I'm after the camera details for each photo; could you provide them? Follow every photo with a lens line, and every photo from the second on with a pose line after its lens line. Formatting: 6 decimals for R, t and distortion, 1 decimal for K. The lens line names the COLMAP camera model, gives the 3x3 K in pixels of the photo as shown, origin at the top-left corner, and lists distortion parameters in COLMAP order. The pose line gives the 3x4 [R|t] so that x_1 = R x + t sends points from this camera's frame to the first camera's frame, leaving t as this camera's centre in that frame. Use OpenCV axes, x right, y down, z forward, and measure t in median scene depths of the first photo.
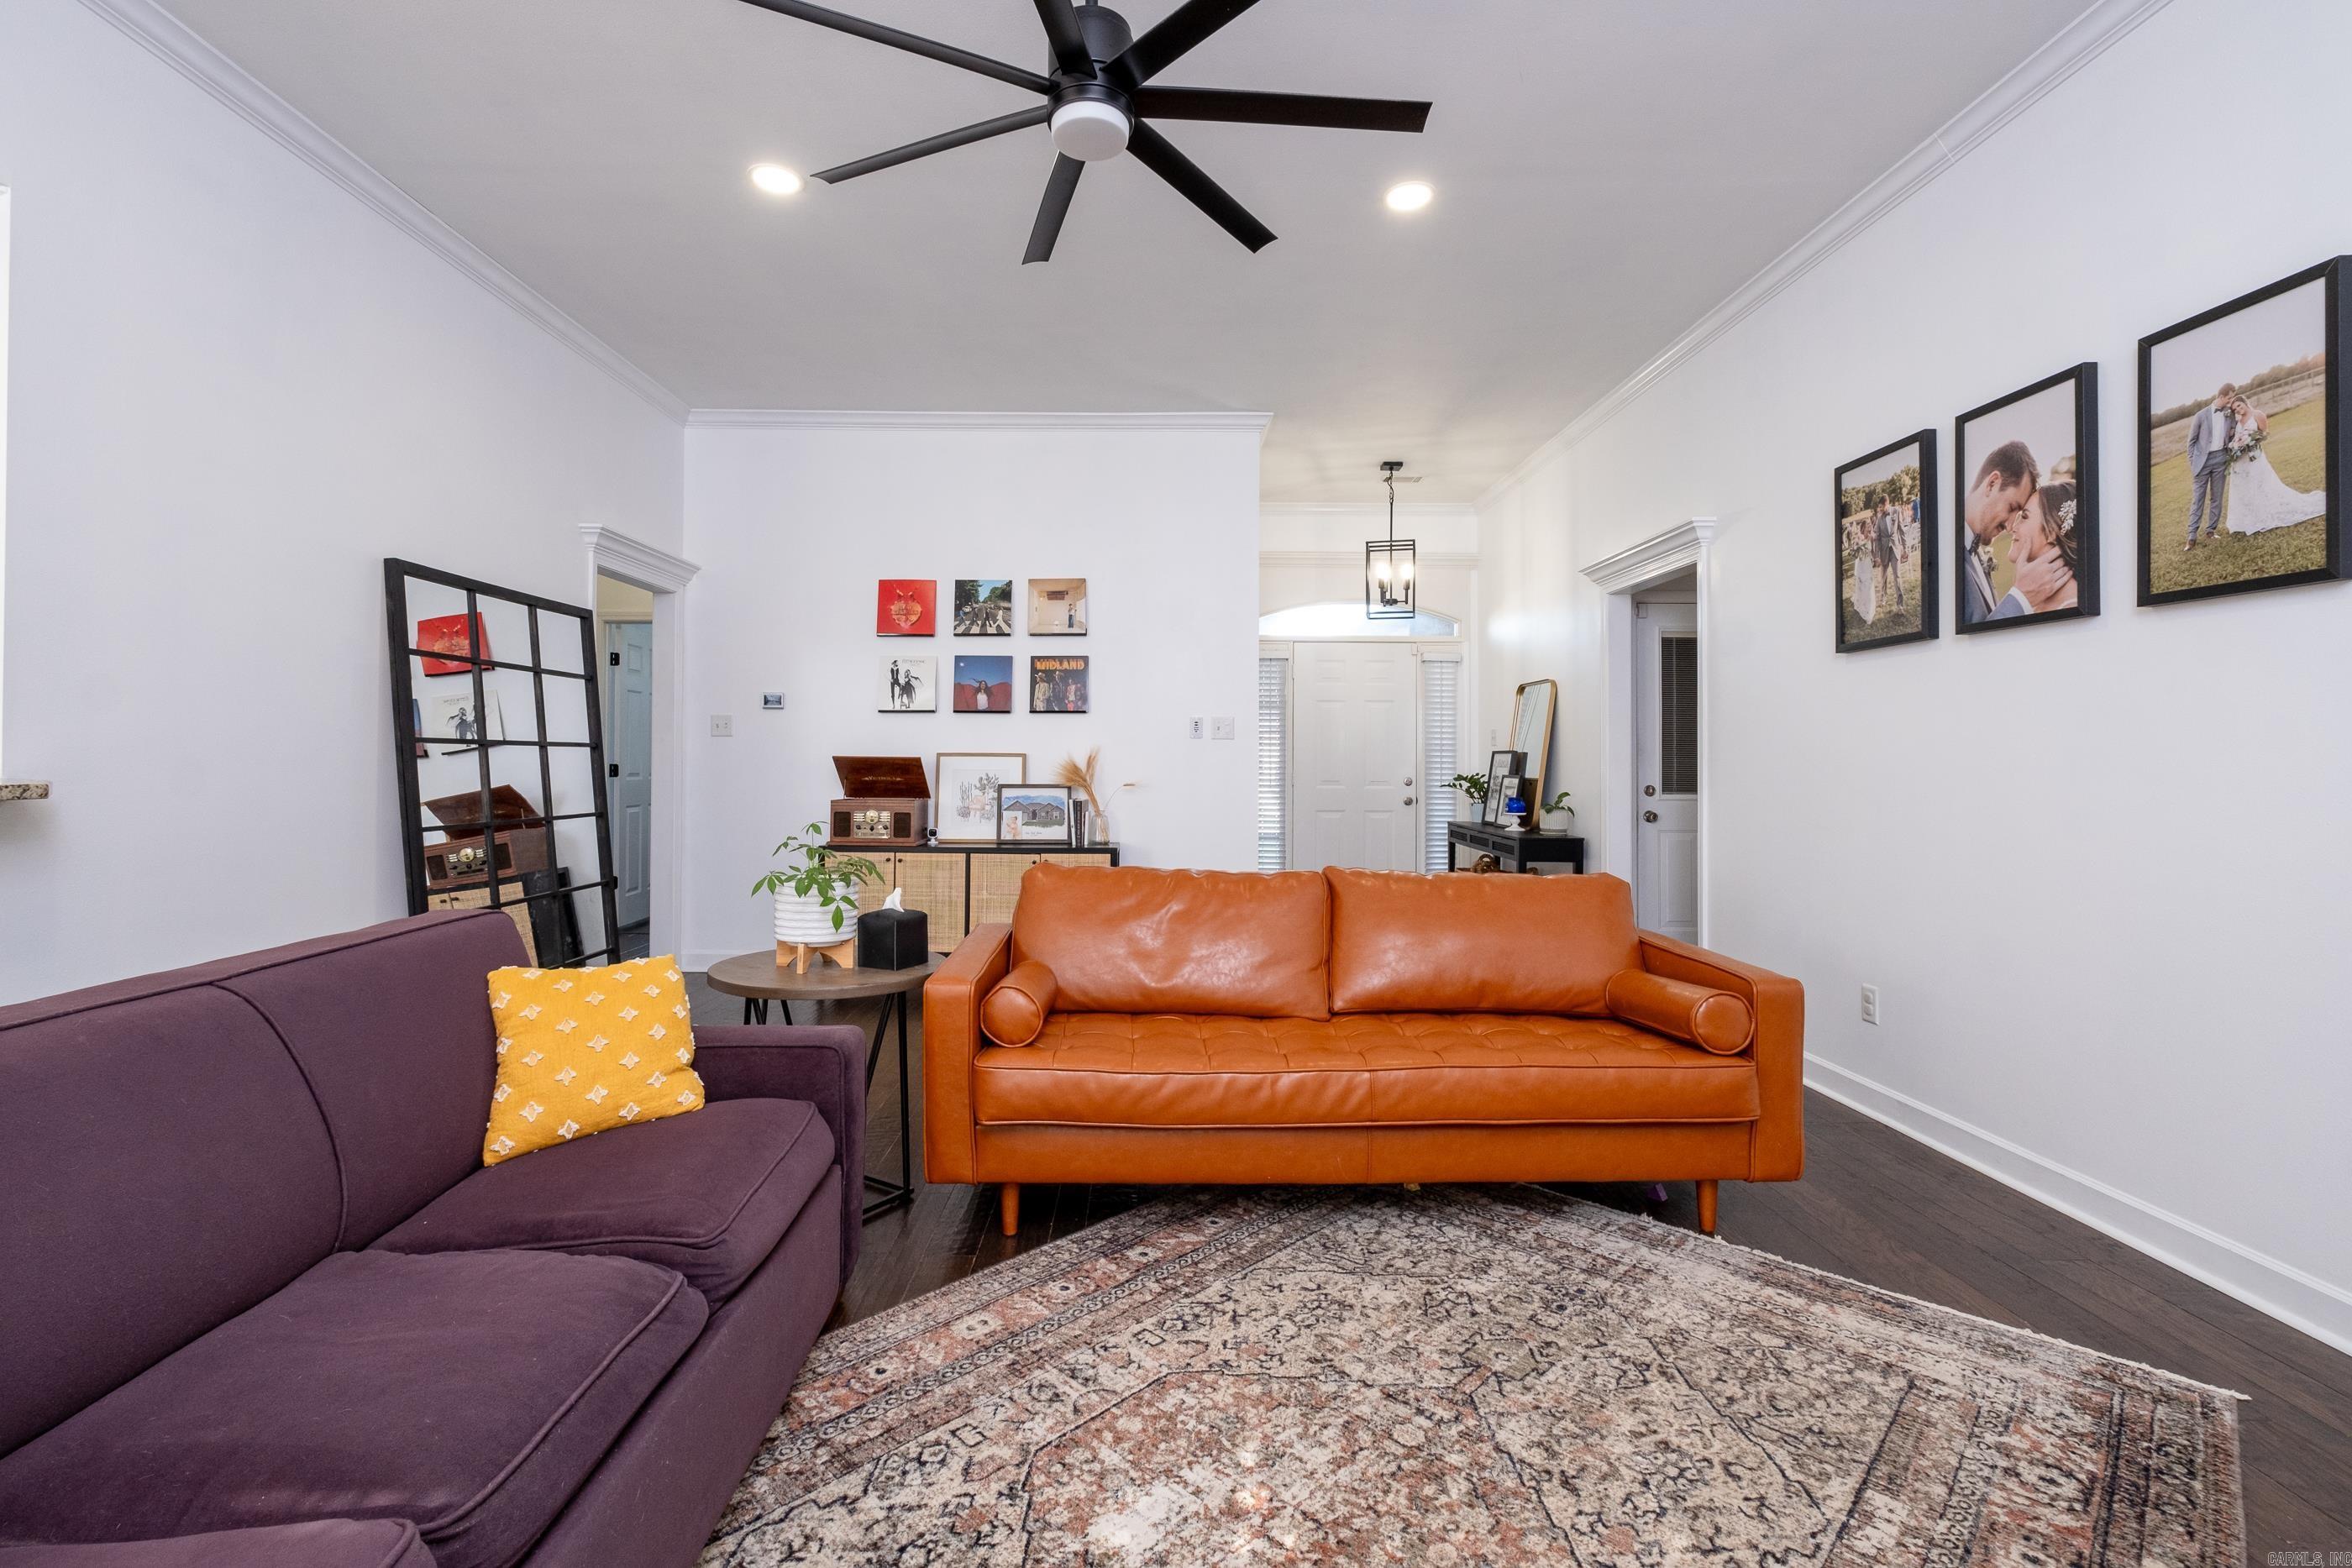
lens RADIAL K [[1063.9, 0, 1147.5], [0, 1063.9, 749.5], [0, 0, 1]] dist [-0.001014, 0.000889]
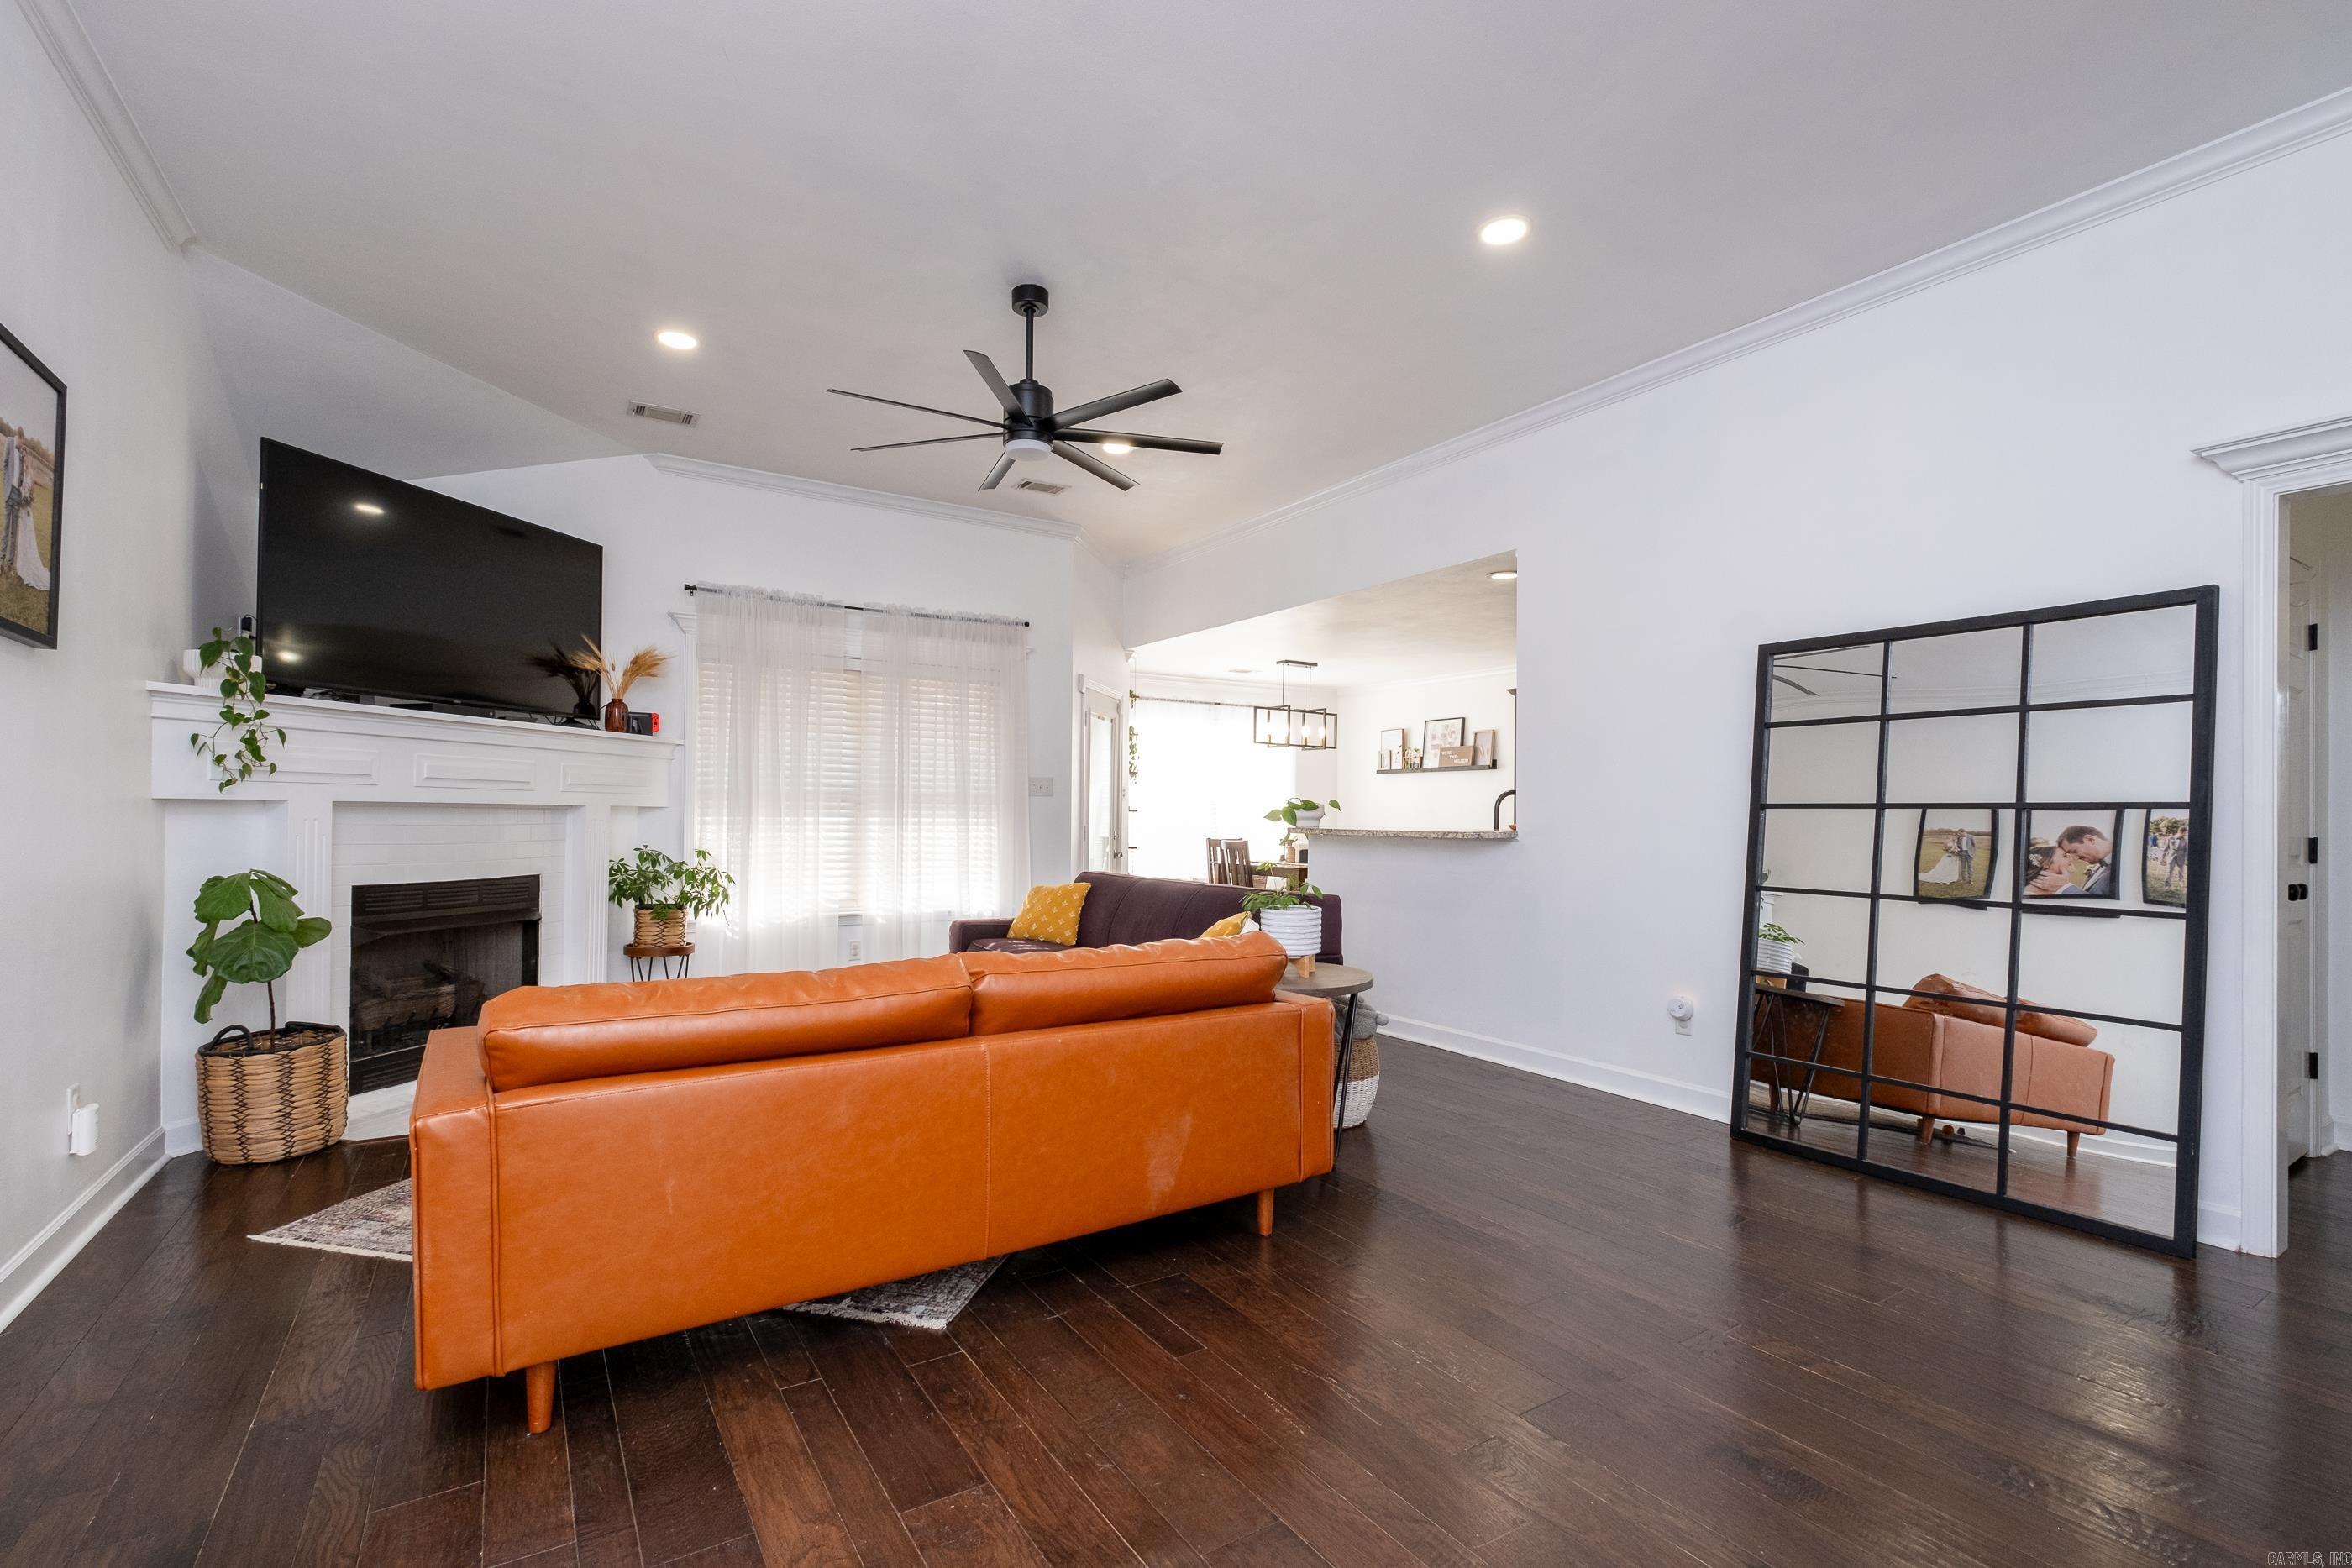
lens RADIAL K [[1063.9, 0, 1173.9], [0, 1063.9, 808.6], [0, 0, 1]] dist [-0.001014, 0.000889]
pose [[-0.843369, -0.016571, -0.537080, 0.538509], [-0.007854, 0.999798, -0.018514, 0.026098], [0.537278, -0.011396, -0.843328, 2.091040]]
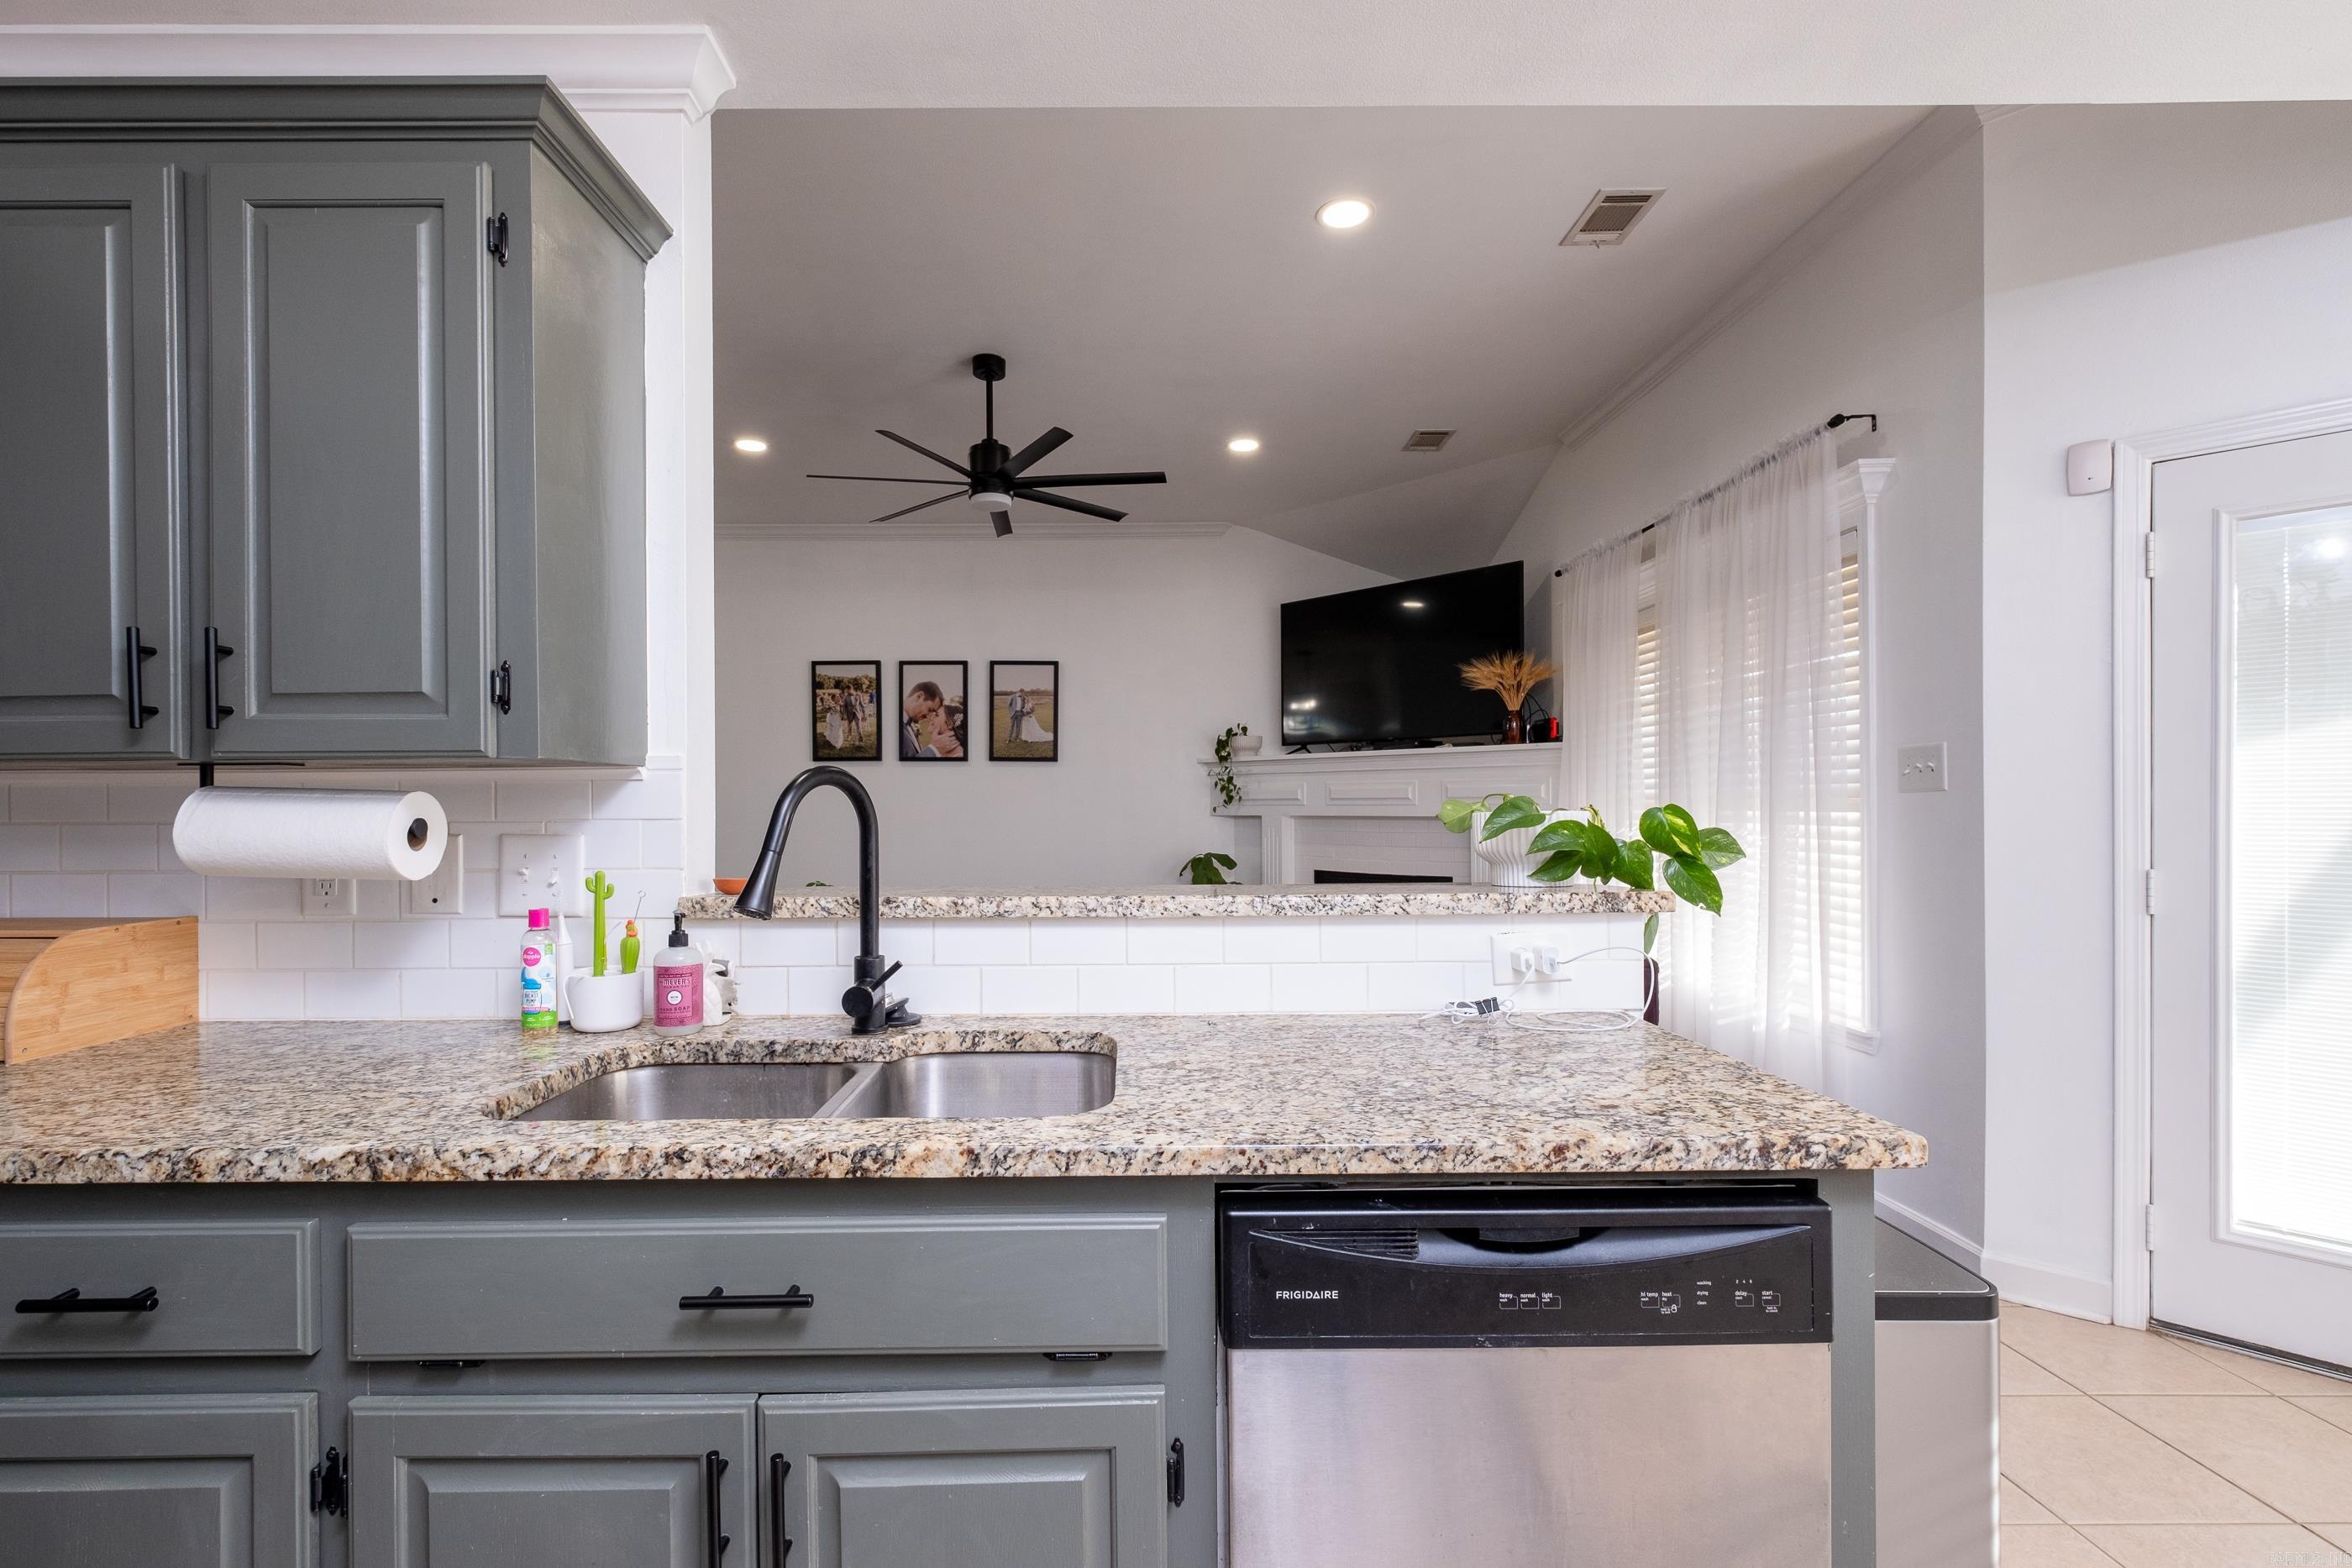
lens RADIAL K [[1063.9, 0, 1157.5], [0, 1063.9, 809.5], [0, 0, 1]] dist [-0.001014, 0.000889]
pose [[-0.025770, -0.009479, 0.999623, -1.626097], [-0.005361, 0.999942, 0.009344, -0.036340], [-0.999654, -0.005118, -0.025819, 0.600442]]
